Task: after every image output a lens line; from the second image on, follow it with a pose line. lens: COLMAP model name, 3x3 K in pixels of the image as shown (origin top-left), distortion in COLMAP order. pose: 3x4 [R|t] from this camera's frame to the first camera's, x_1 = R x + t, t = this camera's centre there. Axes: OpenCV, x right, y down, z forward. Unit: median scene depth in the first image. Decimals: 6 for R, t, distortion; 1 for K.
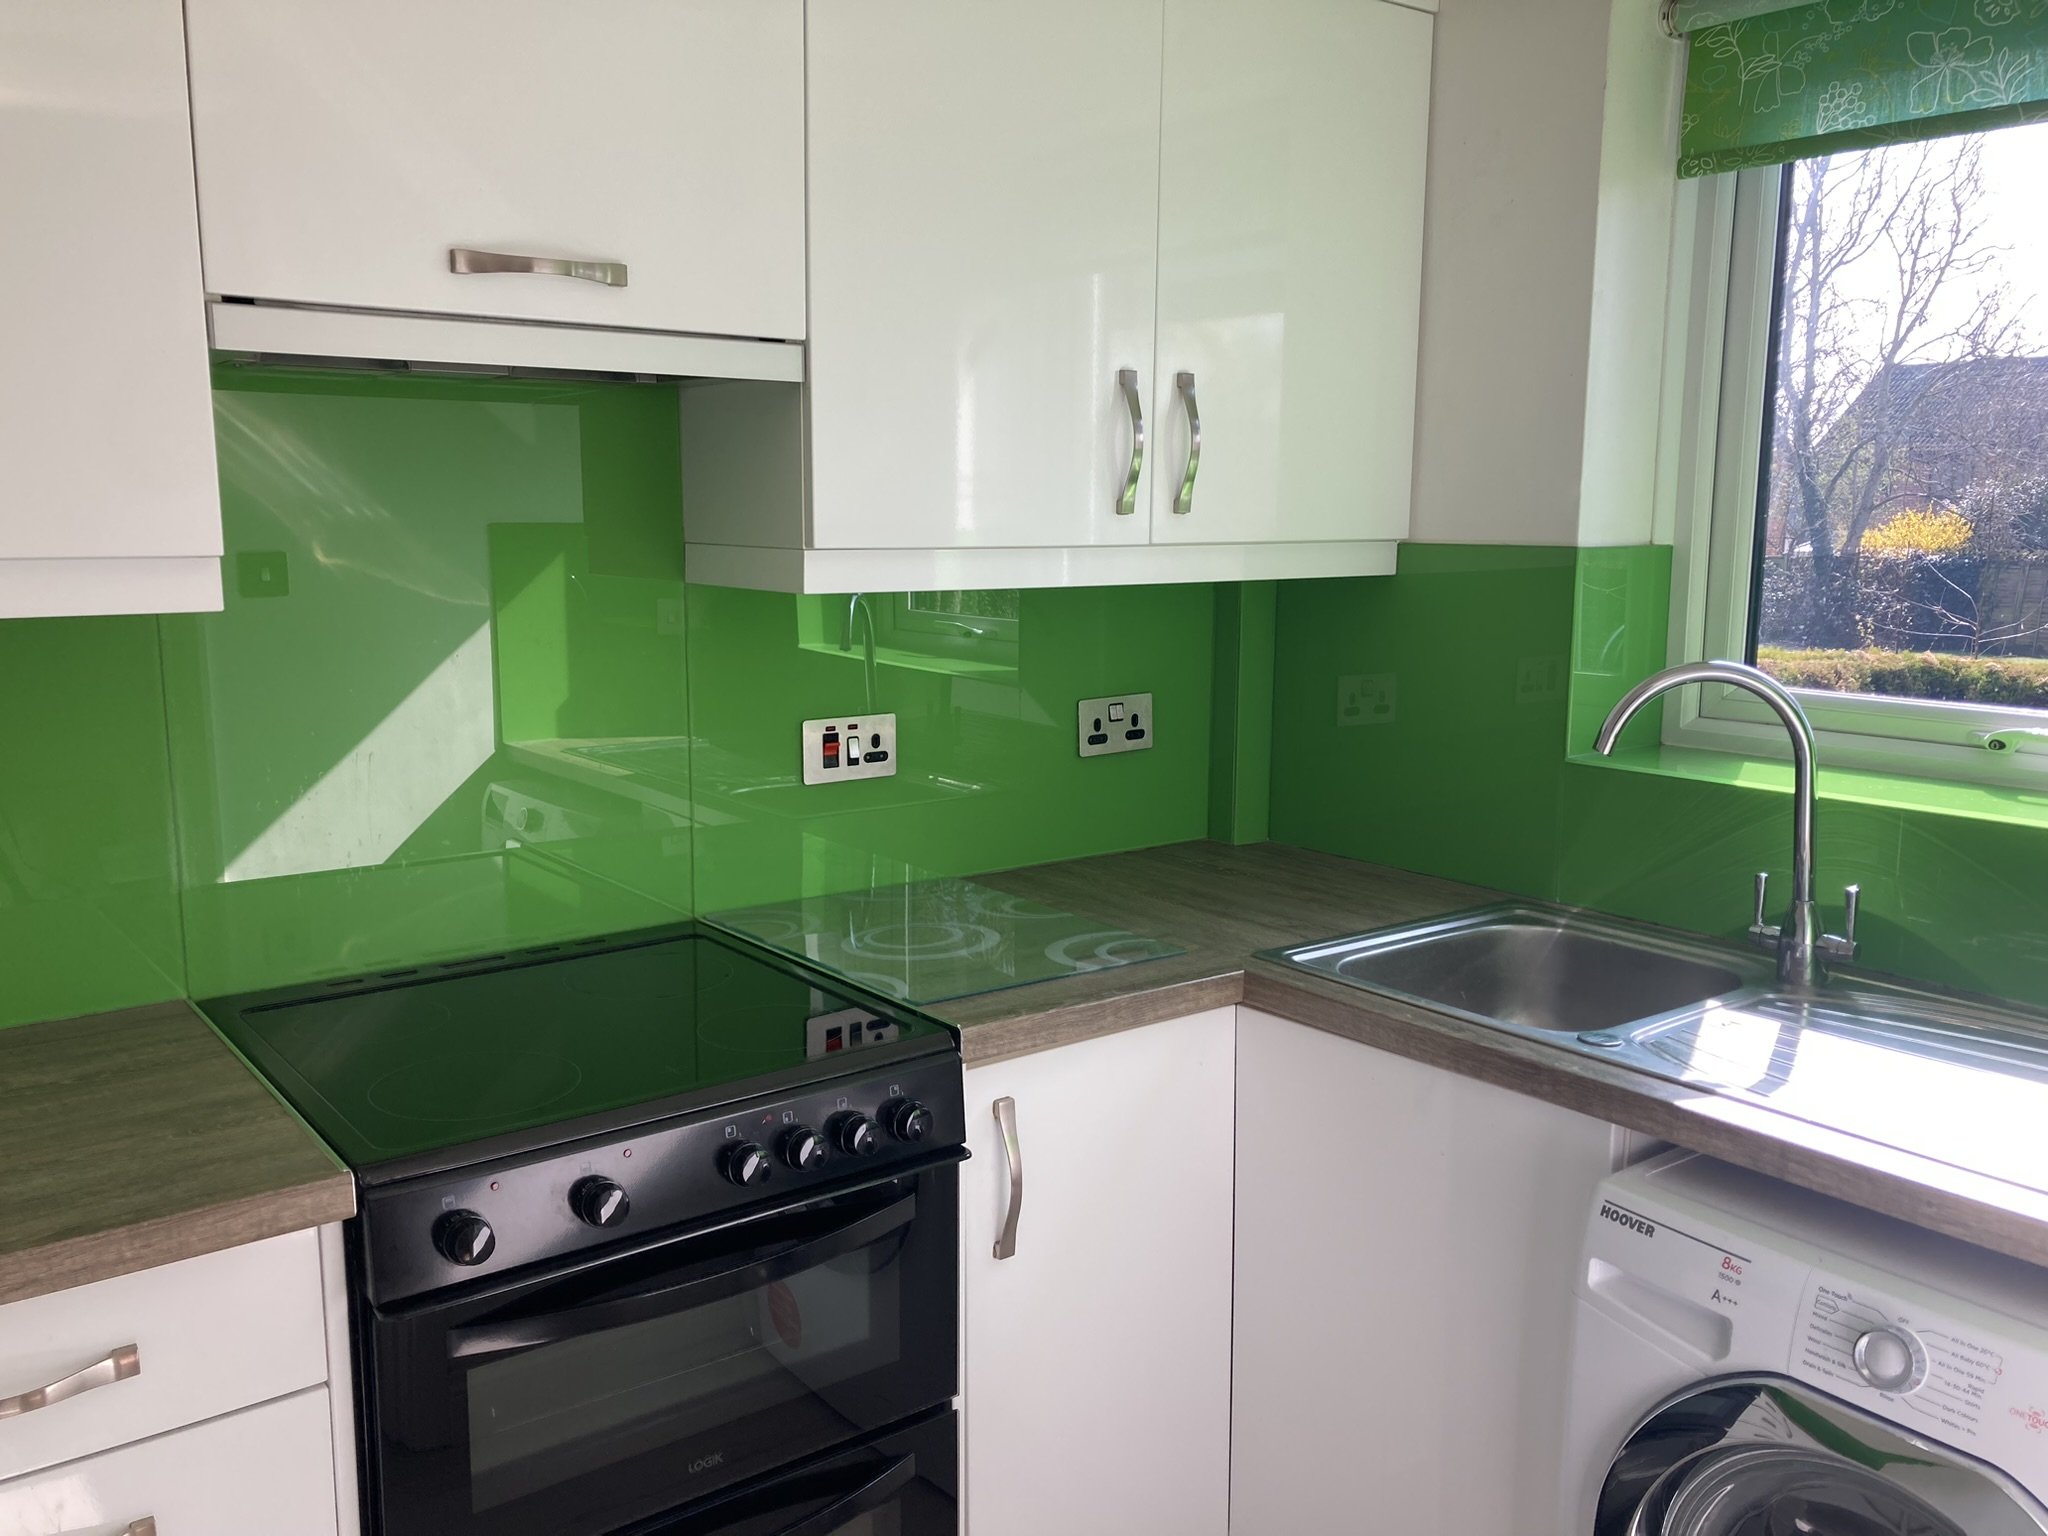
lens RADIAL K [[1679.3, 0, 1017.6], [0, 1679.3, 791.9], [0, 0, 1]] dist [0.053080, -0.080882]
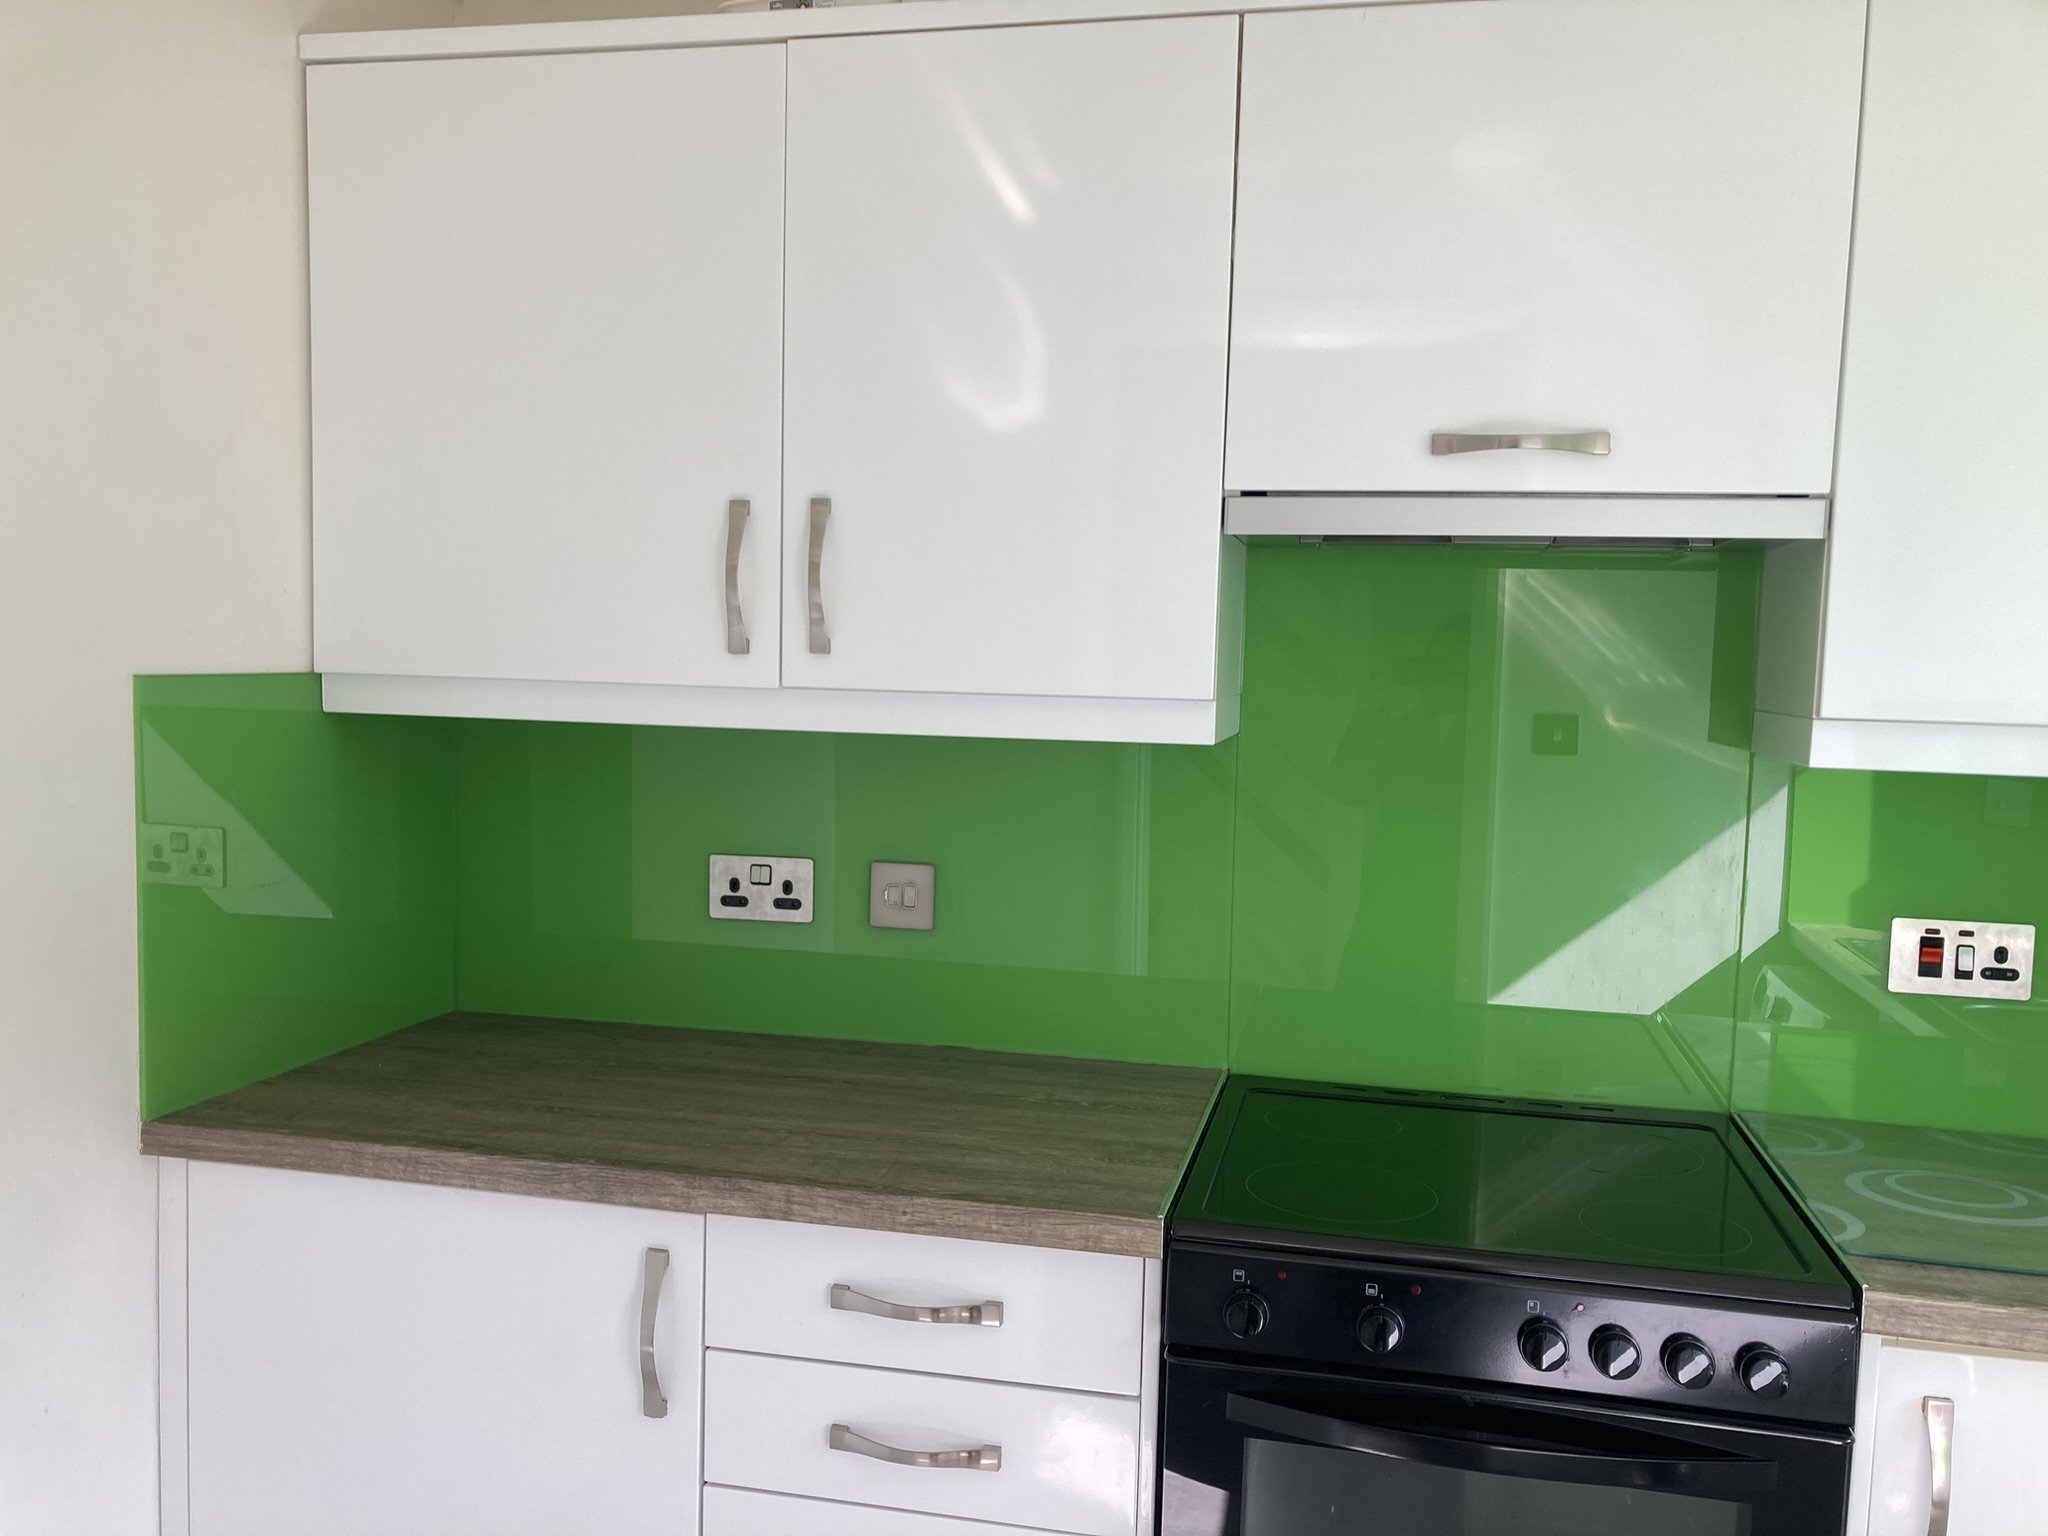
lens RADIAL K [[1679.3, 0, 1005.2], [0, 1679.3, 762.6], [0, 0, 1]] dist [0.053080, -0.080882]
pose [[0.635206, 0.062681, -0.769795, 0.282995], [-0.154441, 0.986880, -0.047082, -0.010184], [0.756744, 0.148795, 0.636553, 0.089745]]
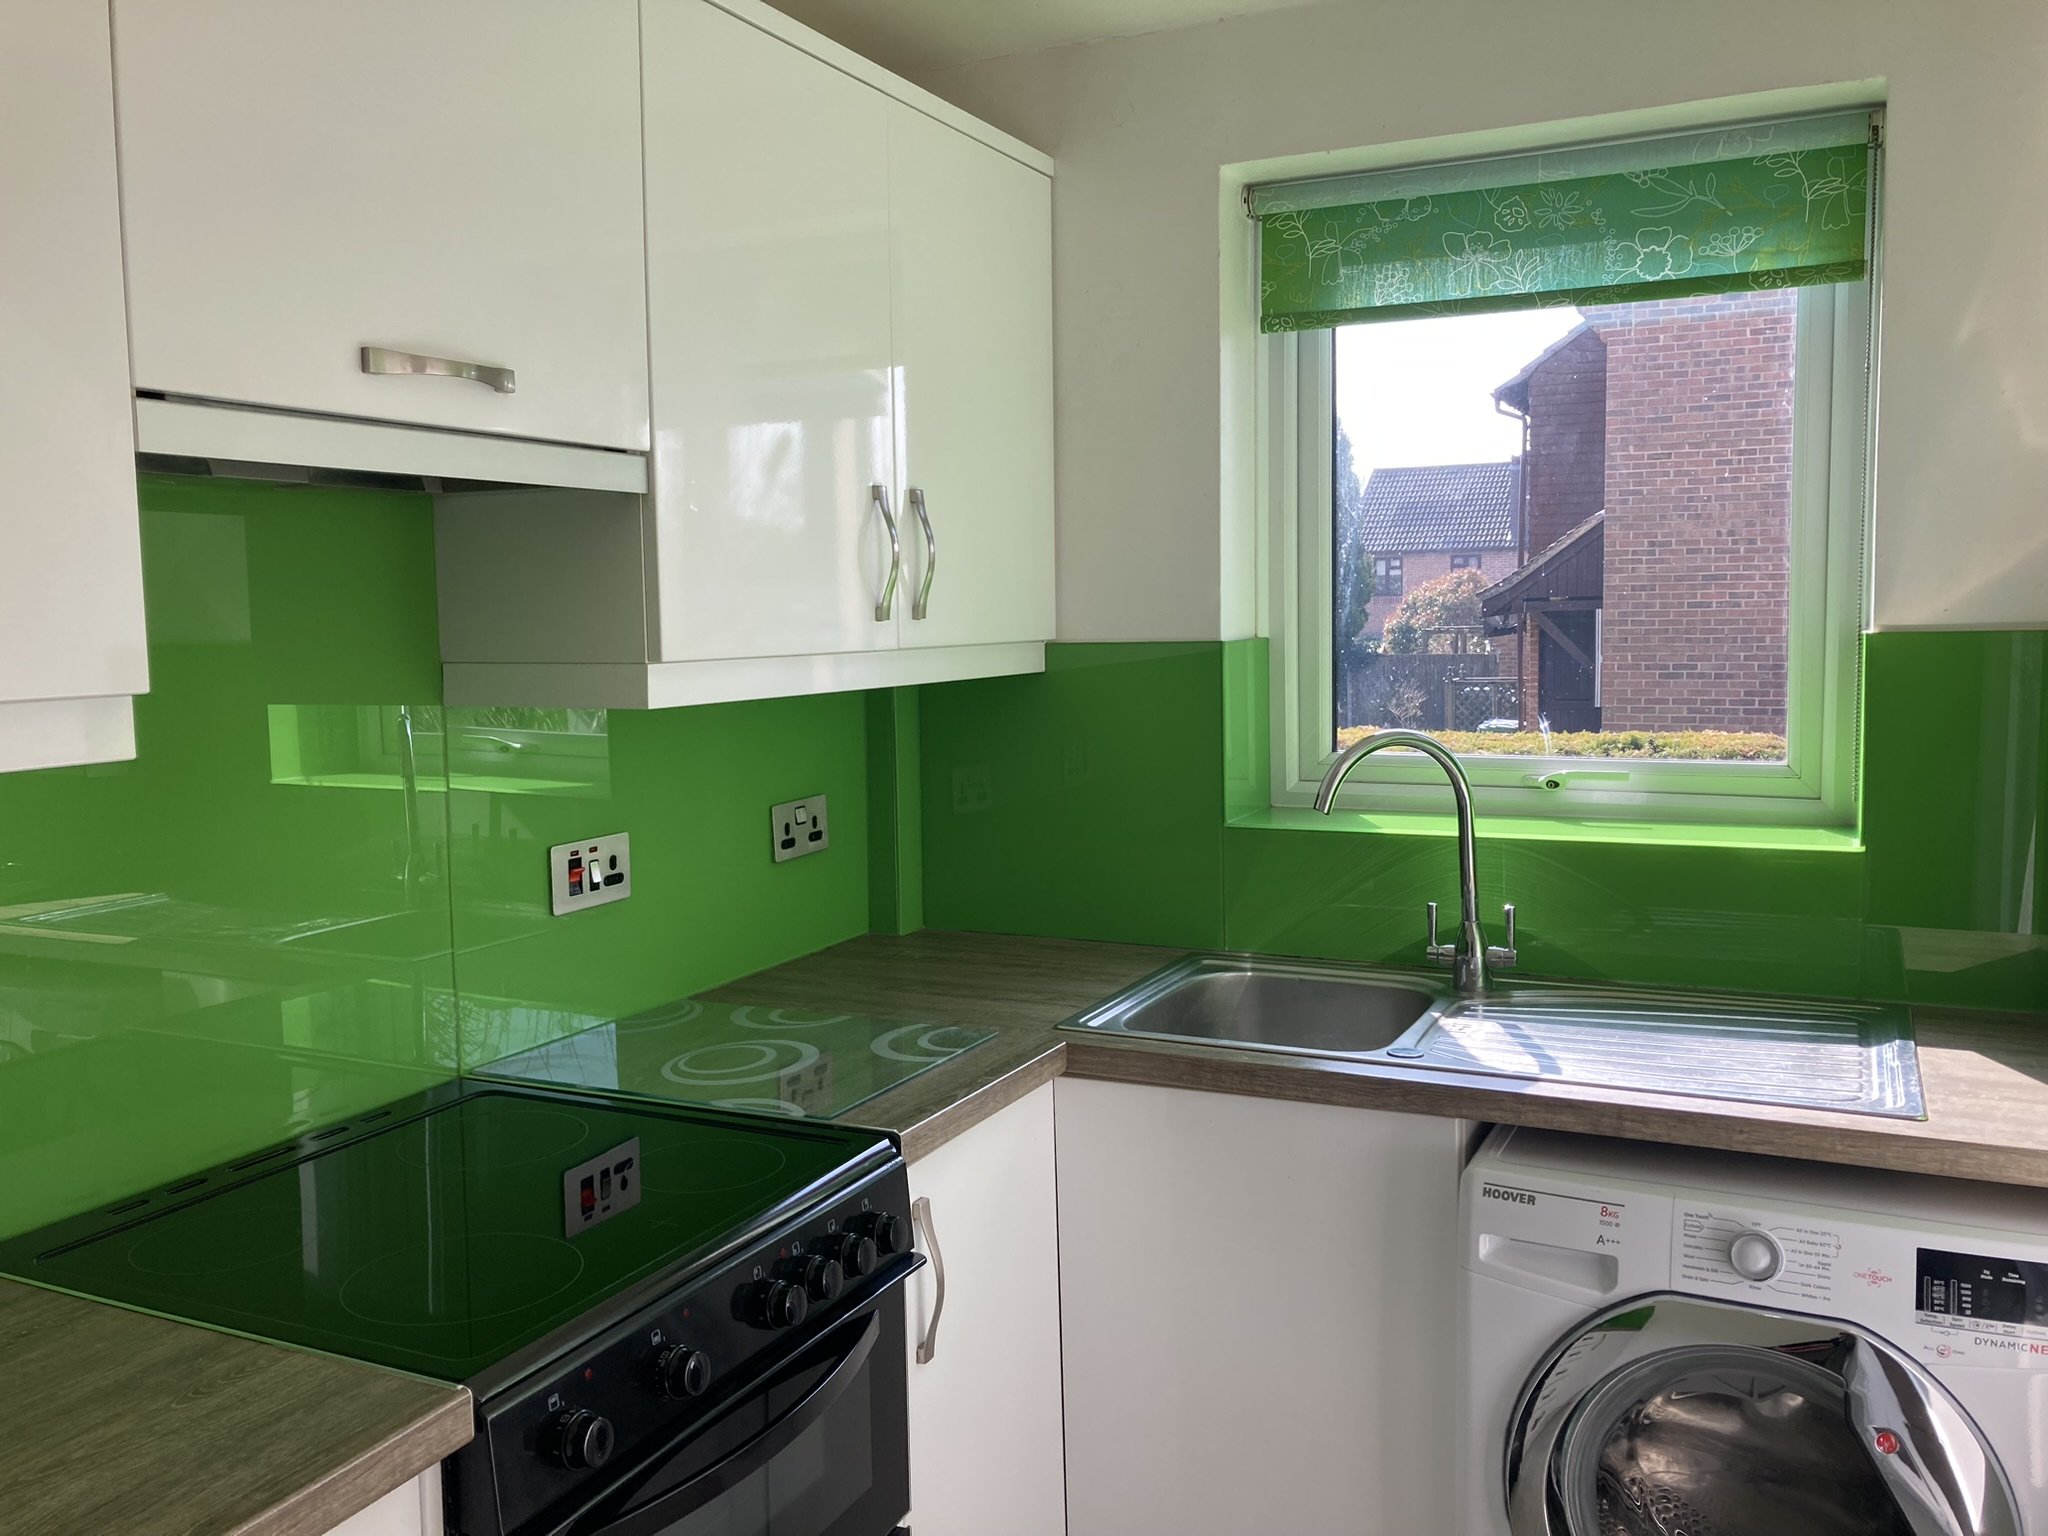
lens RADIAL K [[1679.3, 0, 1043.3], [0, 1679.3, 760.7], [0, 0, 1]] dist [0.053080, -0.080882]
pose [[0.887631, -0.061173, 0.456475, -0.348923], [0.097045, 0.993729, -0.055537, -0.012928], [-0.450215, 0.093595, 0.888001, 0.045632]]
